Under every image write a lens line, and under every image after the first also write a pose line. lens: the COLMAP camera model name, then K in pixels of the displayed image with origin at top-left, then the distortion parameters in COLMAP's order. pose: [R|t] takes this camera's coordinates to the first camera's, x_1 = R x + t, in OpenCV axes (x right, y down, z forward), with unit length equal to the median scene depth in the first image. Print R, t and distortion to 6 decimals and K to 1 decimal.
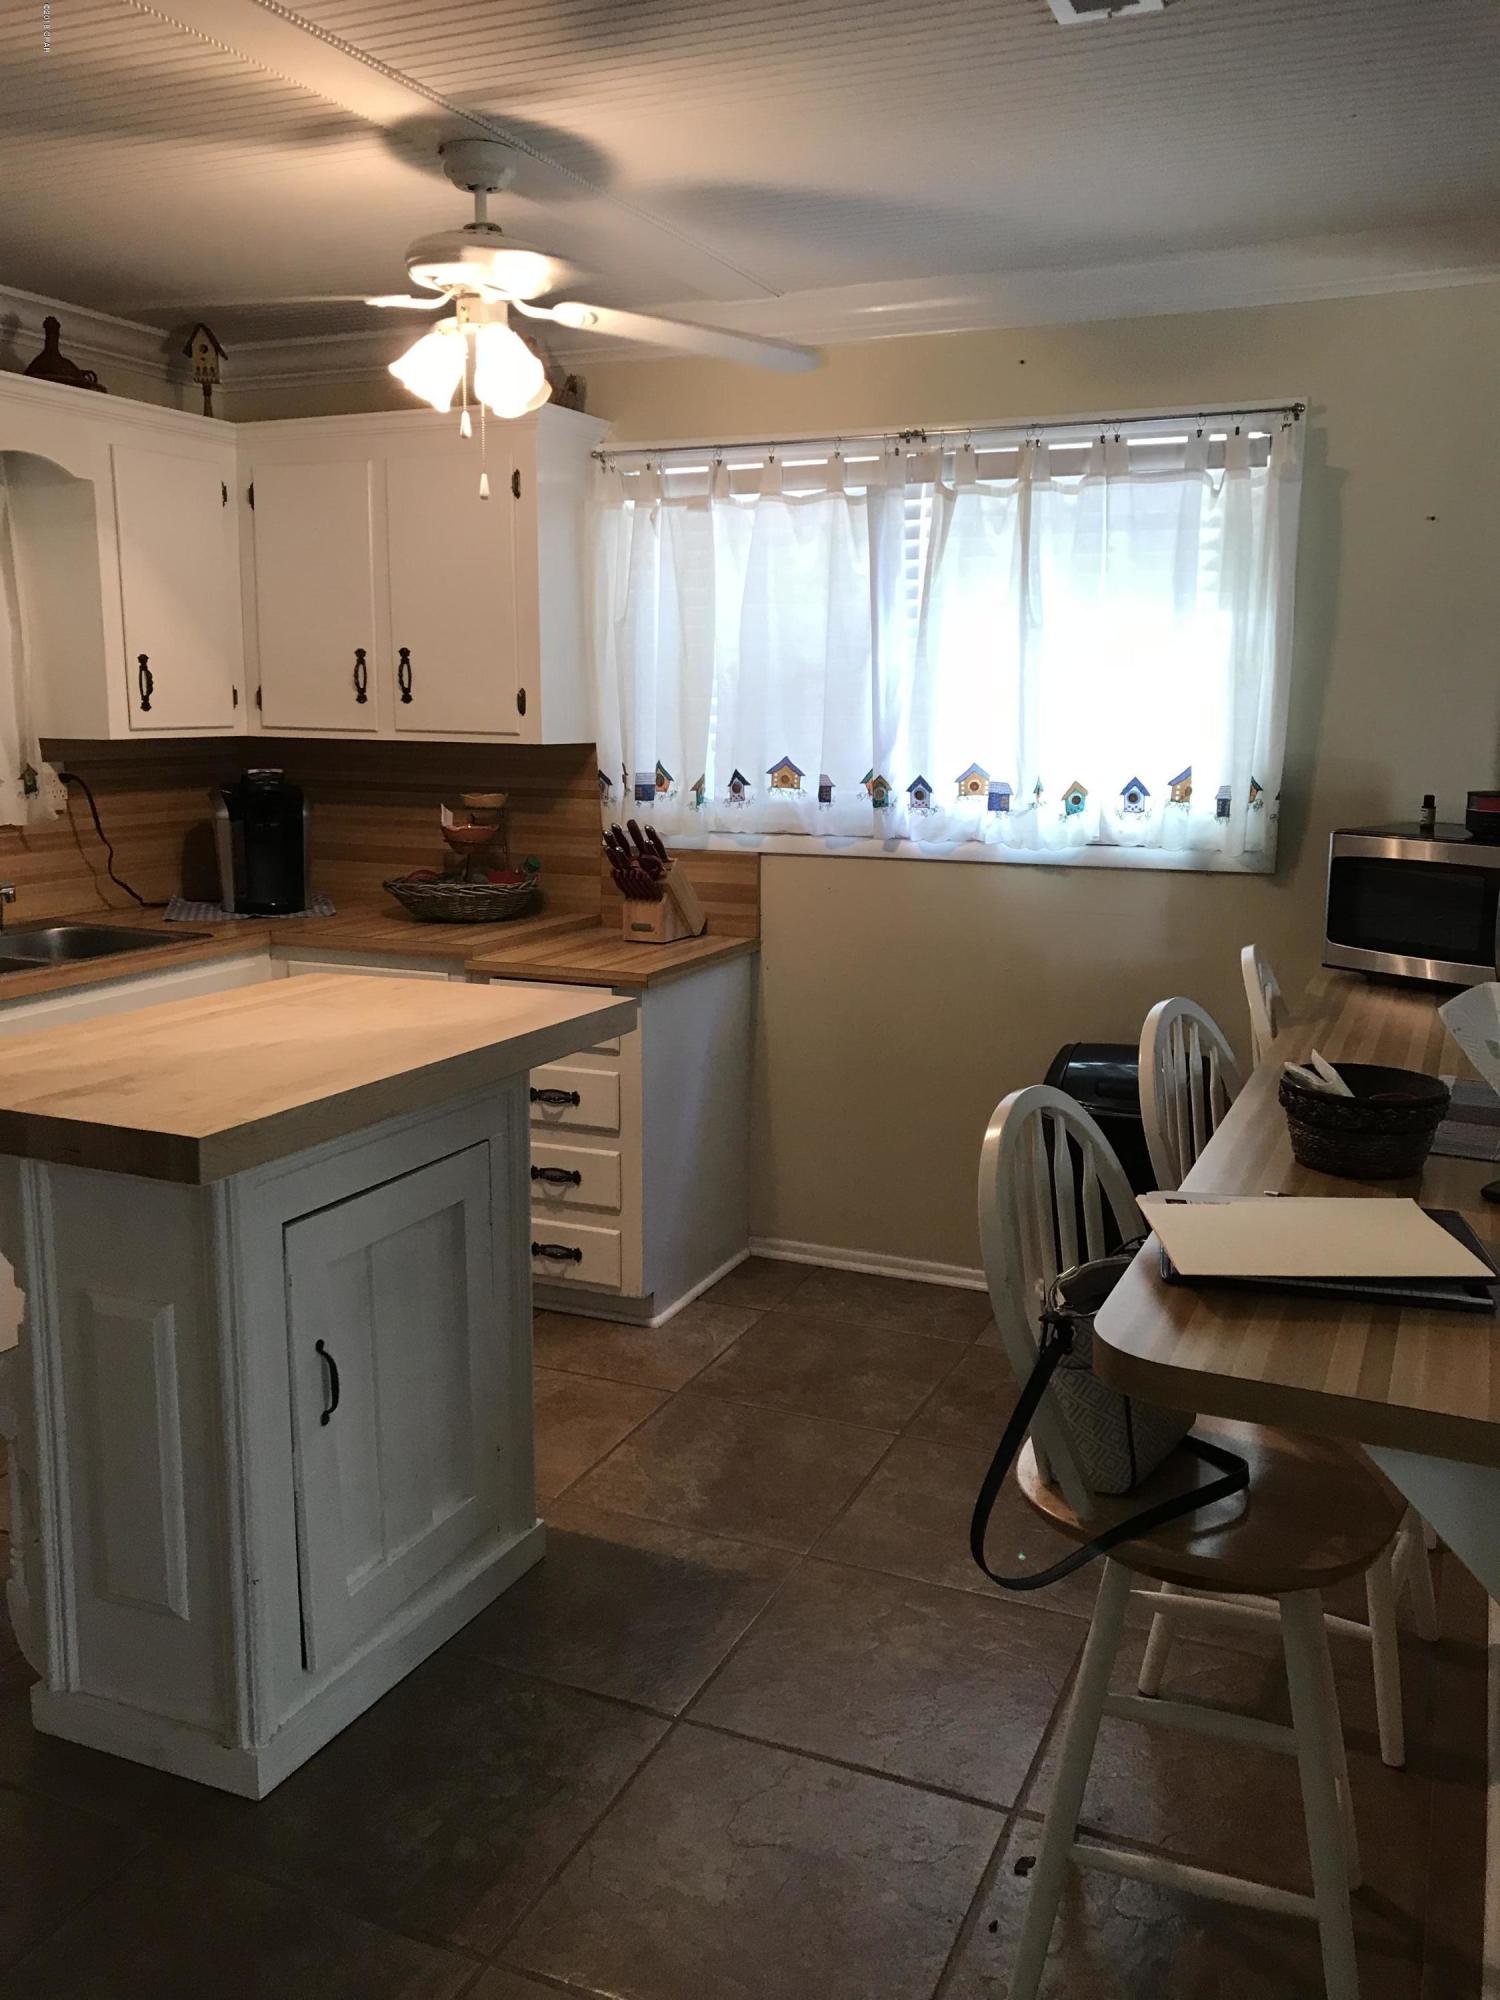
lens RADIAL K [[1669.0, 0, 770.2], [0, 1669.0, 1007.0], [0, 0, 1]] dist [0.010756, 0.013951]
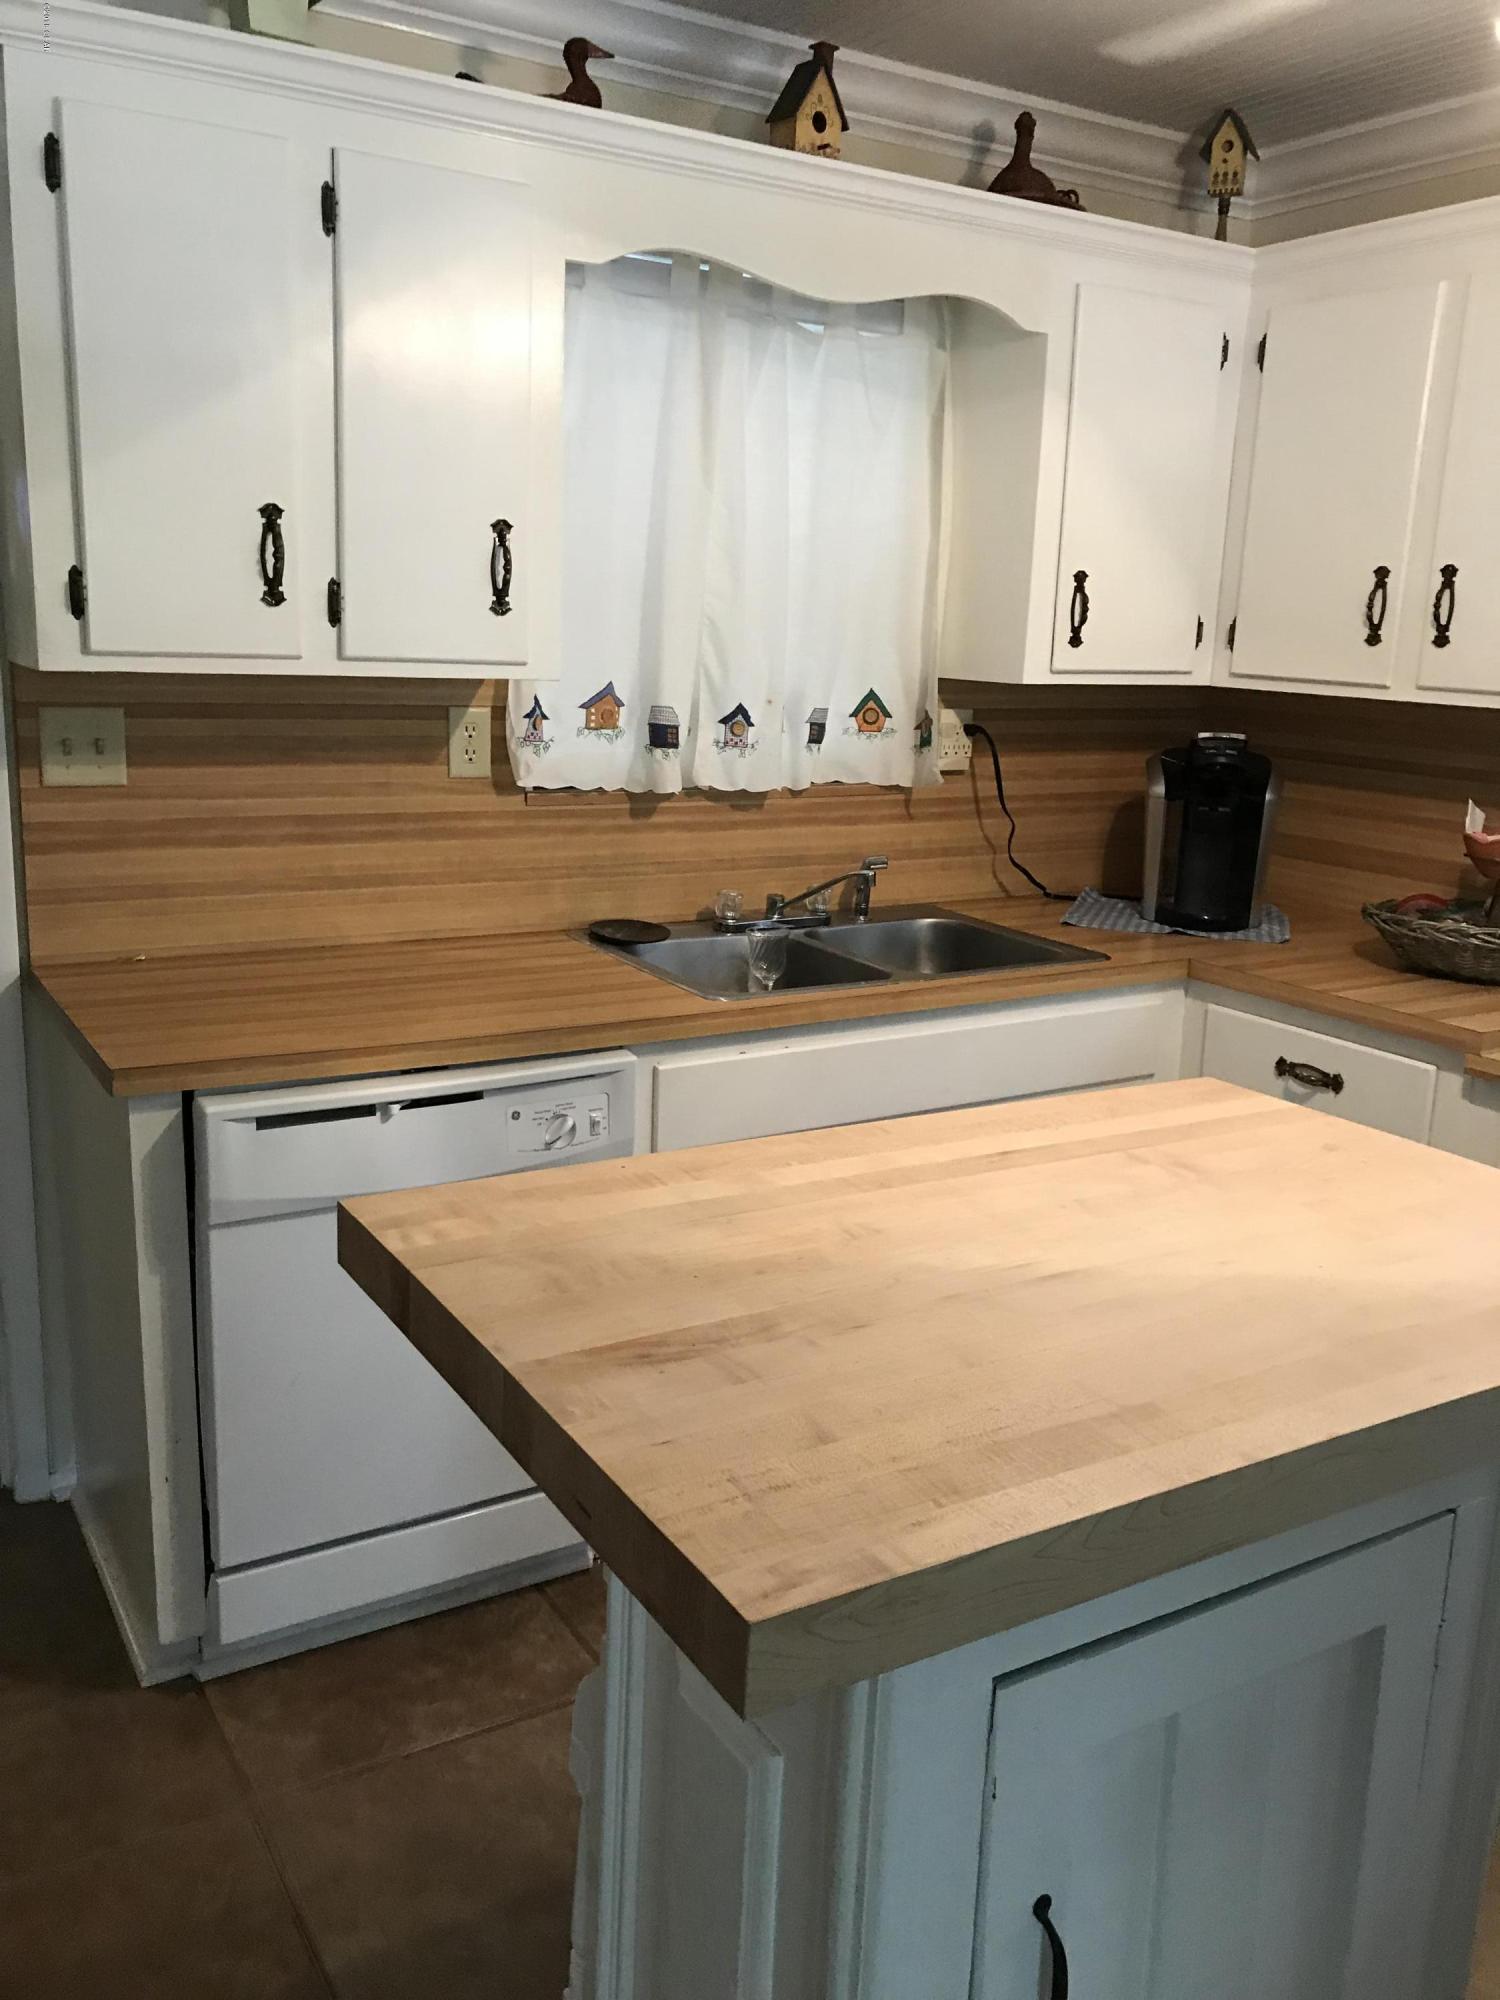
lens RADIAL K [[1669.0, 0, 770.2], [0, 1669.0, 1007.0], [0, 0, 1]] dist [0.010756, 0.013951]
pose [[0.830381, 0.149457, -0.536777, -0.057464], [-0.131632, 0.988705, 0.071658, -0.050969], [0.541424, 0.011154, 0.840676, 0.285593]]
